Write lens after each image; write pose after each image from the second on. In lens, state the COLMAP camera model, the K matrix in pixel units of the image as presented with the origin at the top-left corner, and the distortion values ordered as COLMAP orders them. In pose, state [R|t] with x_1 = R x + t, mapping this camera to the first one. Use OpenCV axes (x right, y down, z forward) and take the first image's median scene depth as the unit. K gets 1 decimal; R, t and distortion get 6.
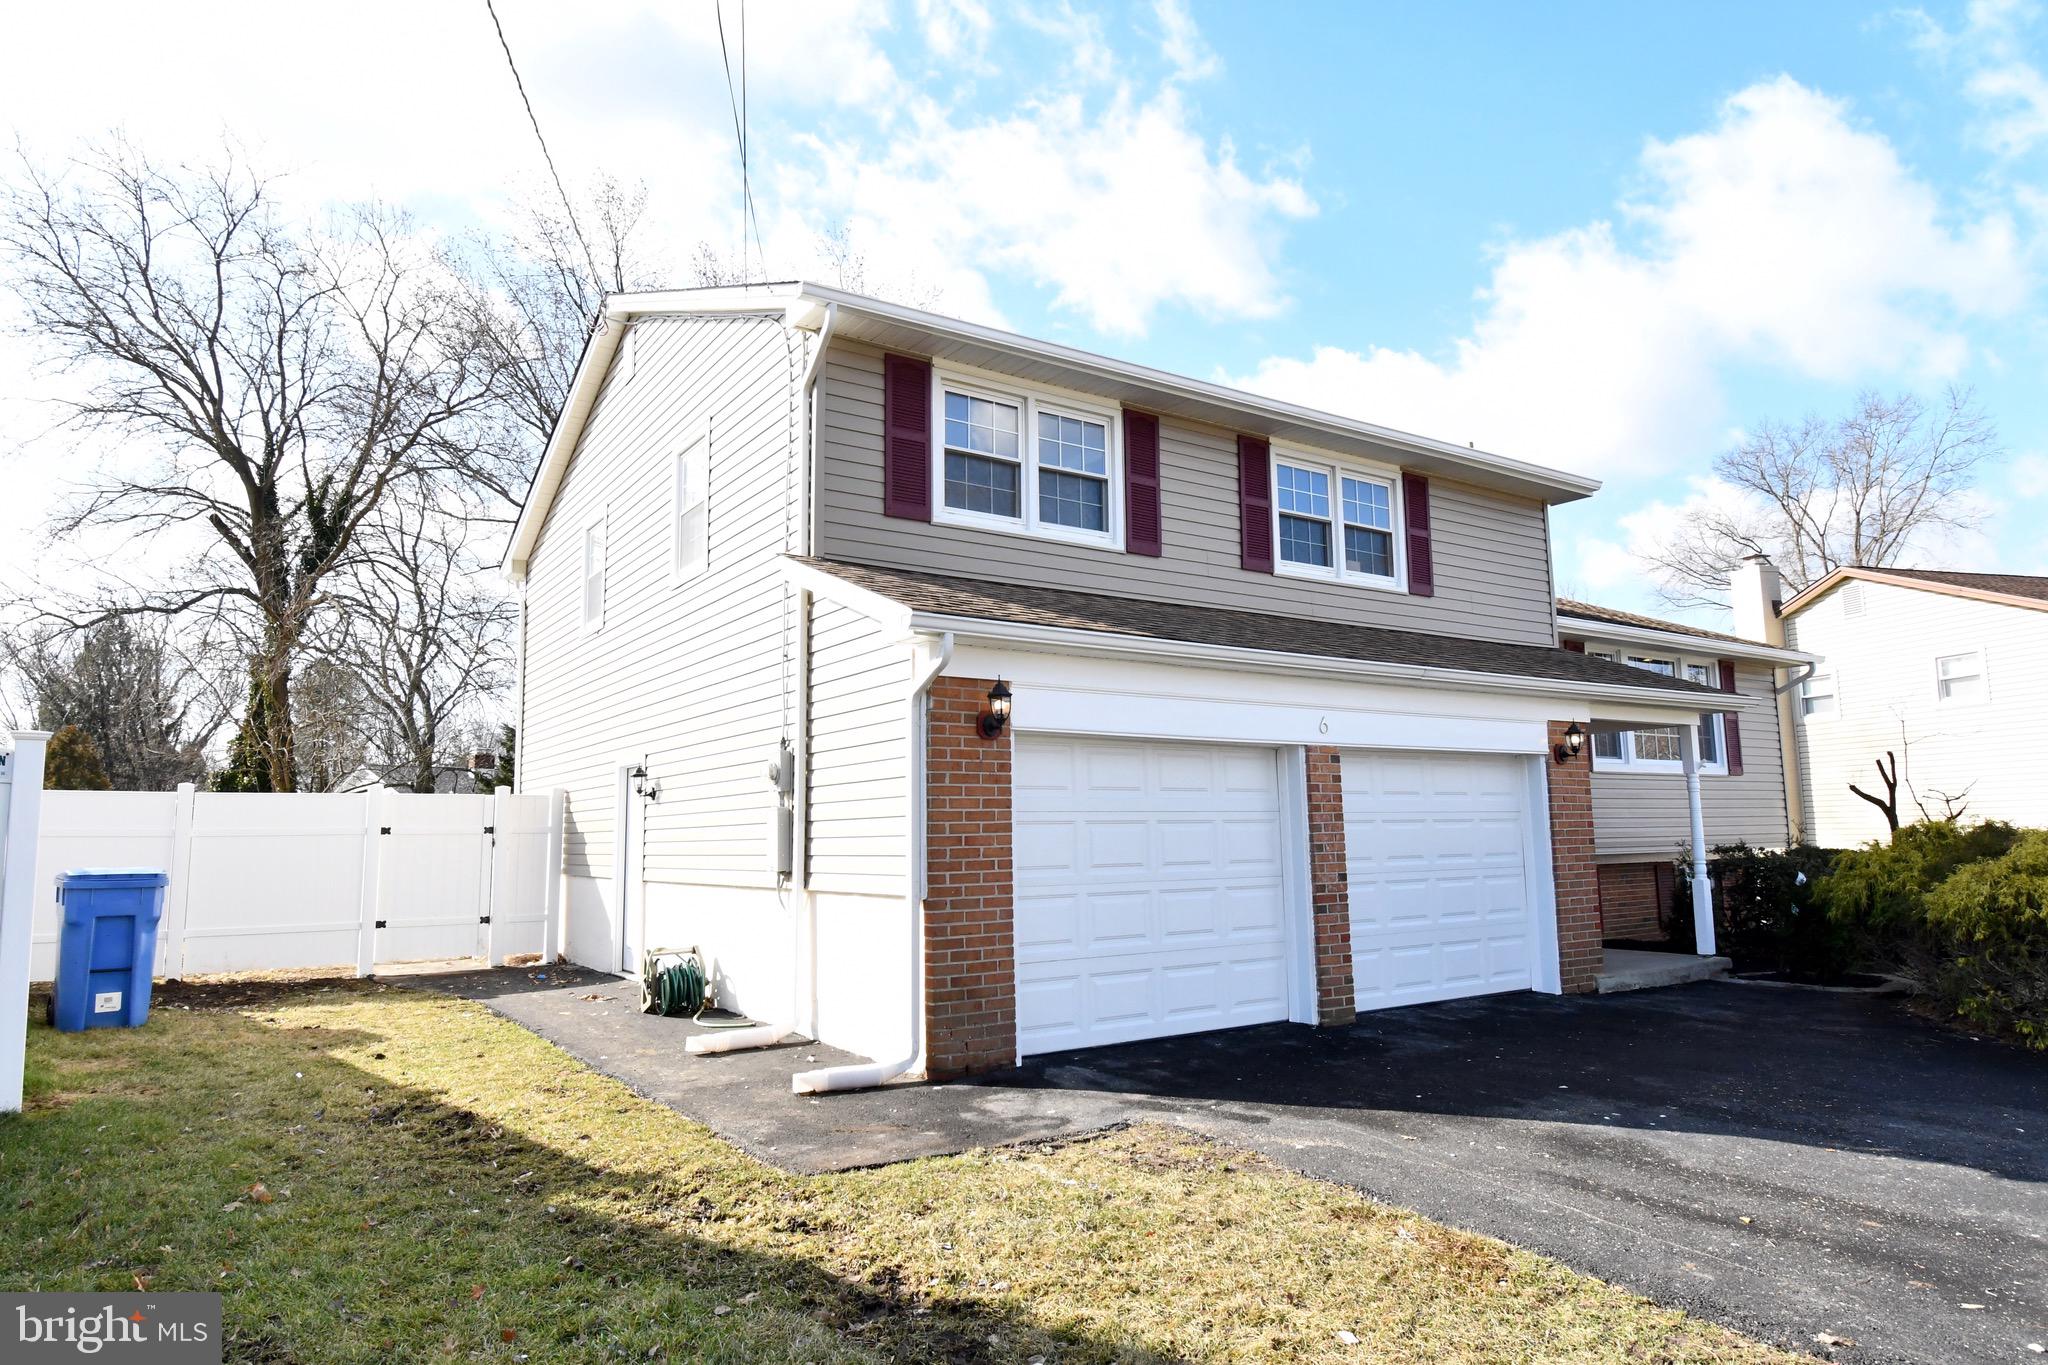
lens RADIAL K [[1230.2, 0, 1024.0], [0, 1230.2, 682.5], [0, 0, 1]] dist [0.000911, -0.000147]
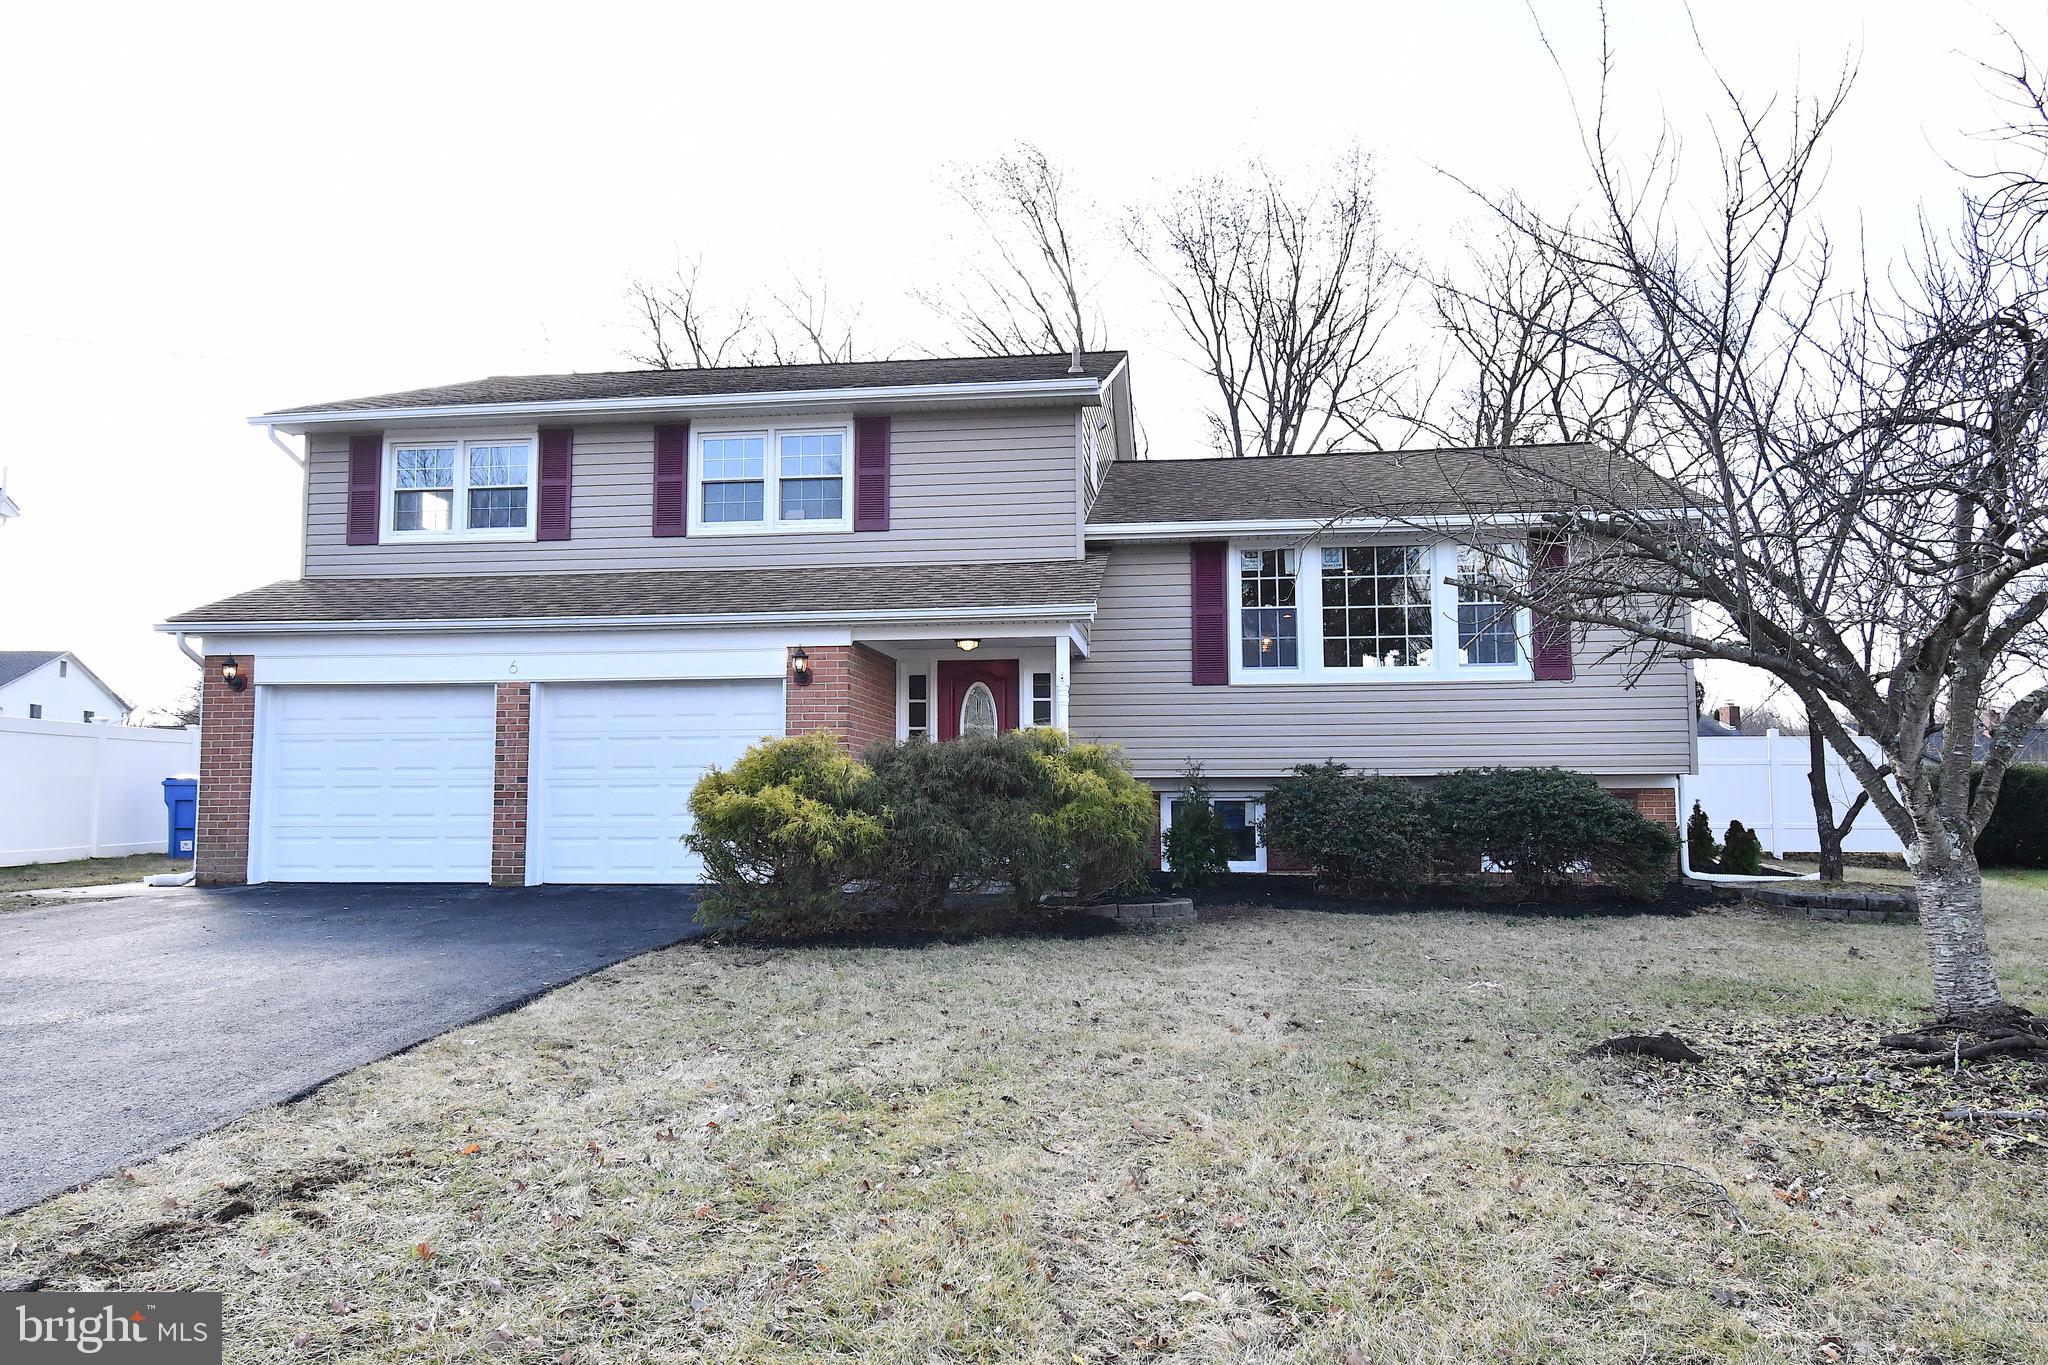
lens RADIAL K [[1466.1, 0, 1024.0], [0, 1466.1, 682.5], [0, 0, 1]] dist [-0.001018, -0.001564]
pose [[0.758418, -0.042440, -0.650386, 1.530317], [0.074868, 0.996945, 0.022249, 0.051777], [0.647455, -0.065567, 0.759278, 0.132706]]
